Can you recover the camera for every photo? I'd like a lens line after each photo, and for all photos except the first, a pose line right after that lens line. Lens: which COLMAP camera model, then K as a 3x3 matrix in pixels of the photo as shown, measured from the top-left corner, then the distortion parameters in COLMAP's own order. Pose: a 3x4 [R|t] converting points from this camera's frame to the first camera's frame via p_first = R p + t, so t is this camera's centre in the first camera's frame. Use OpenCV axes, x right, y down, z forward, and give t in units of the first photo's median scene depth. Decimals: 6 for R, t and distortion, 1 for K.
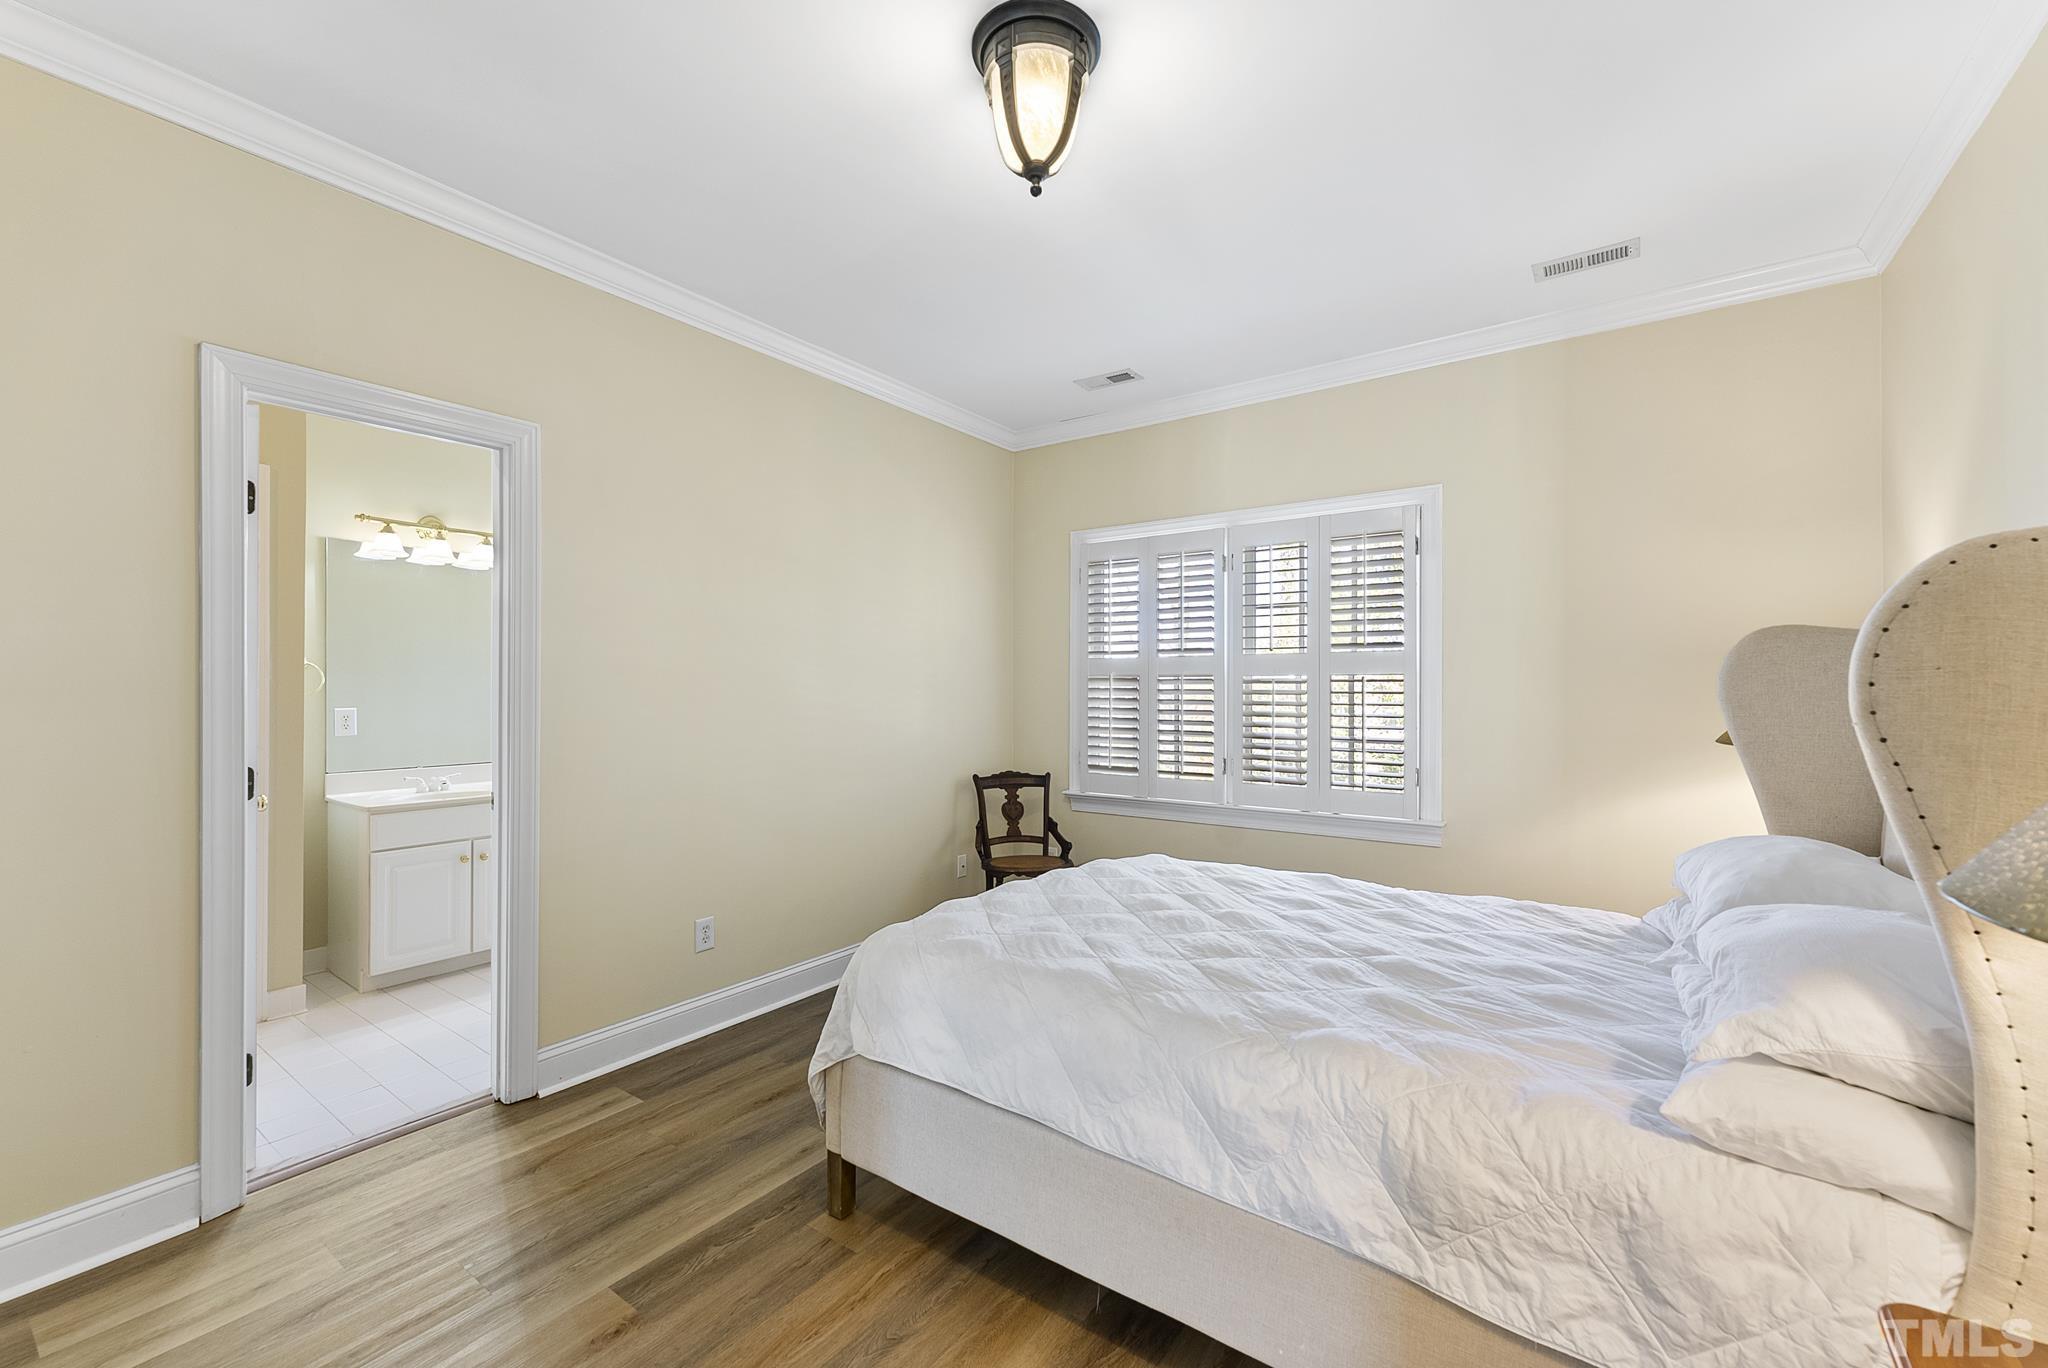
lens RADIAL K [[822.4, 0, 1024.0], [0, 822.4, 684.0], [0, 0, 1]] dist [0.001450, -0.000267]
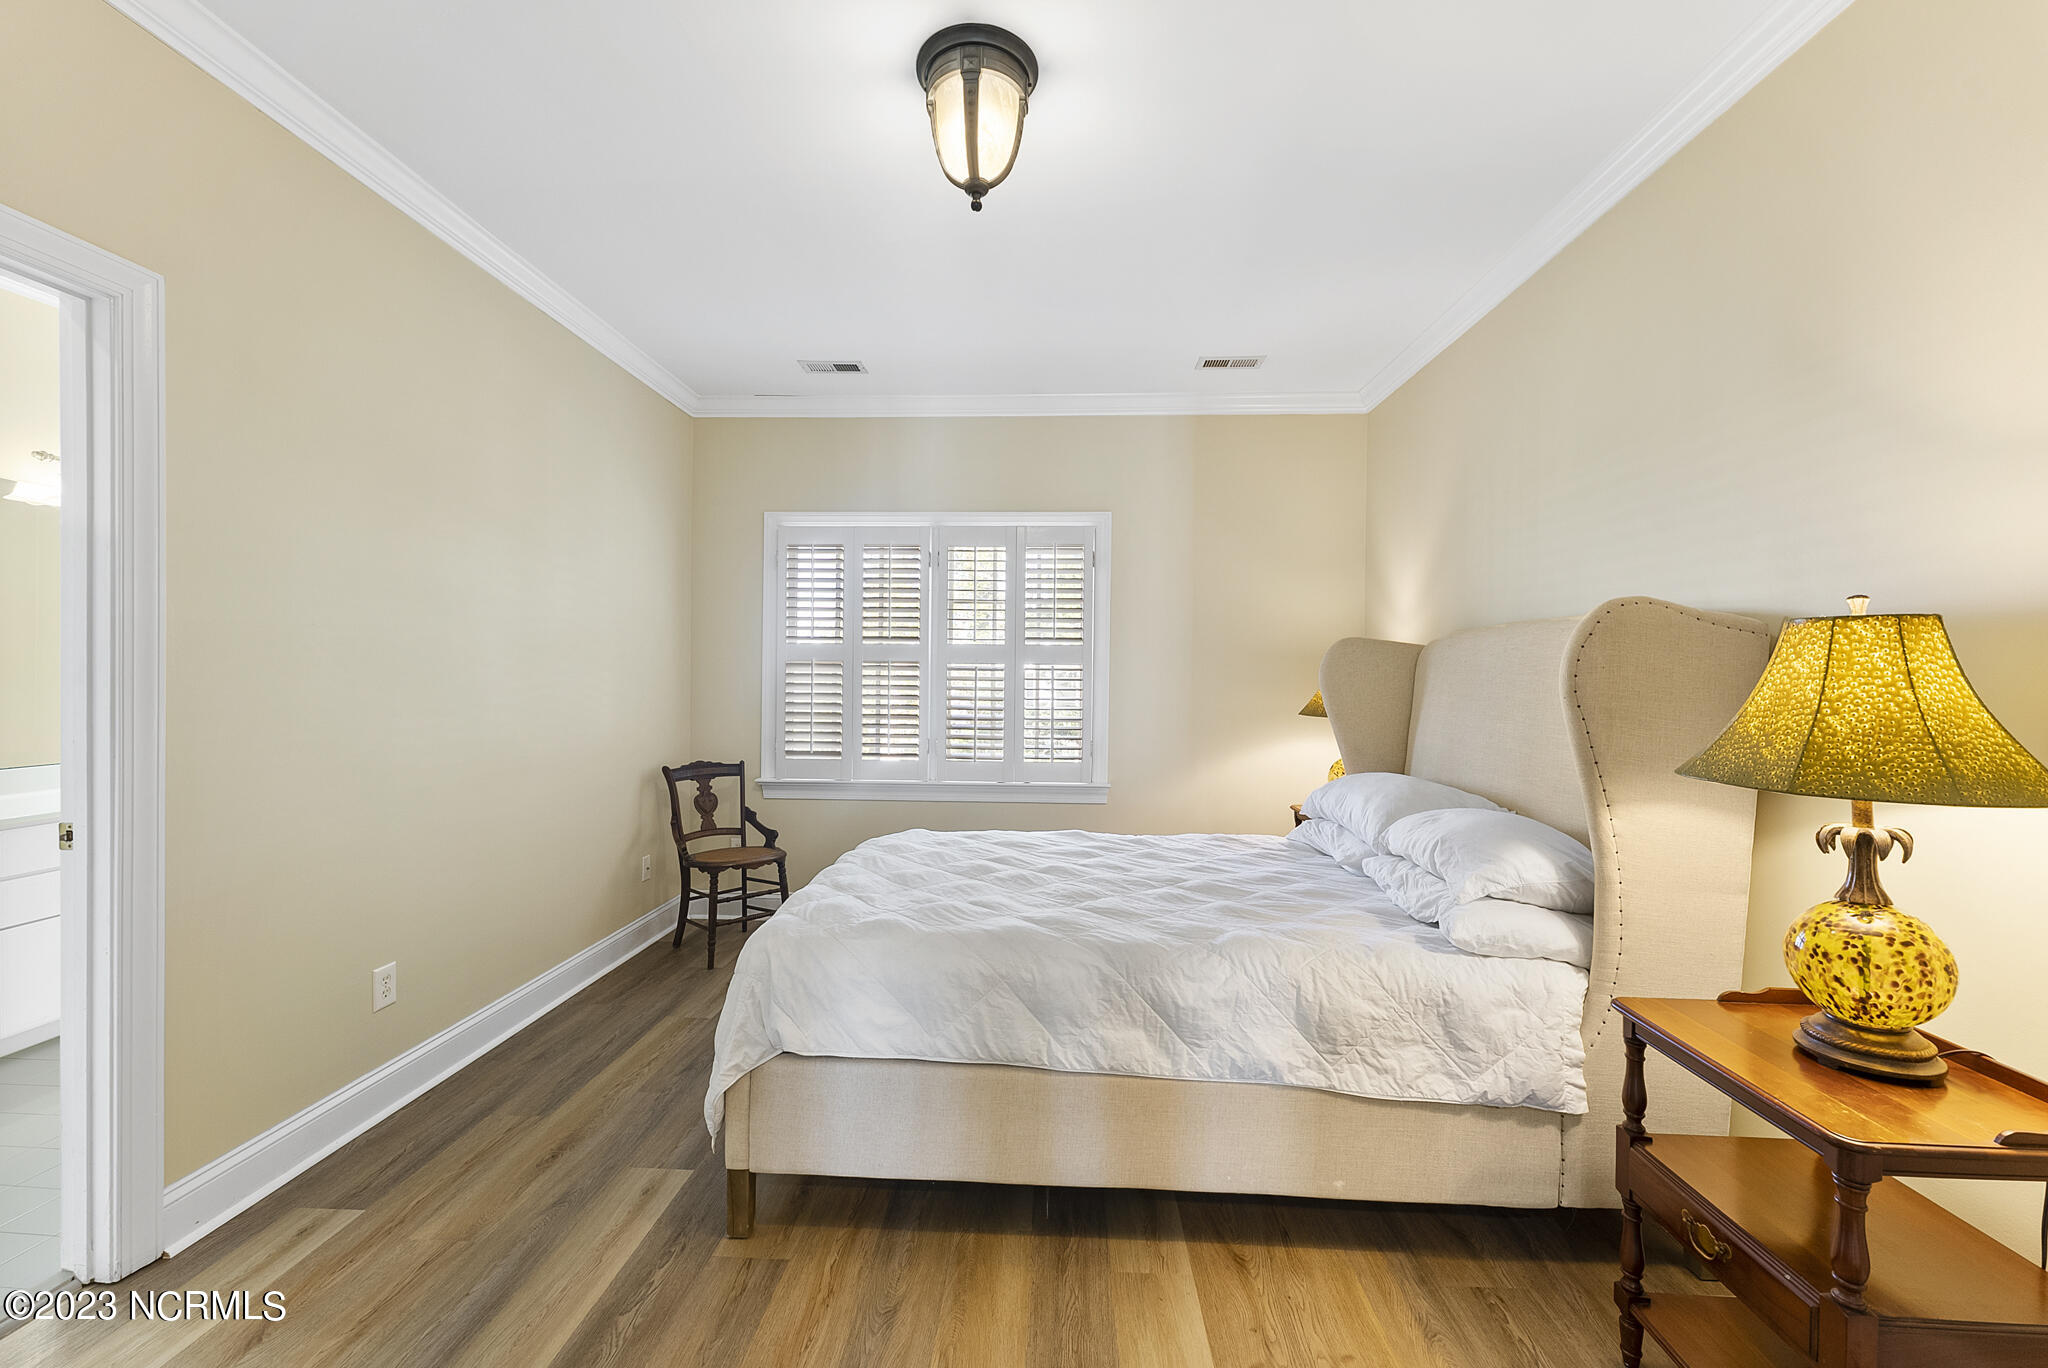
lens RADIAL K [[807.2, 0, 1024.0], [0, 807.2, 684.0], [0, 0, 1]] dist [-0.000014, 0.000107]
pose [[0.843894, 0.003585, 0.536497, -0.492191], [-0.012157, 0.999849, 0.012442, 0.006253], [-0.536372, -0.017022, 0.843810, 0.073693]]
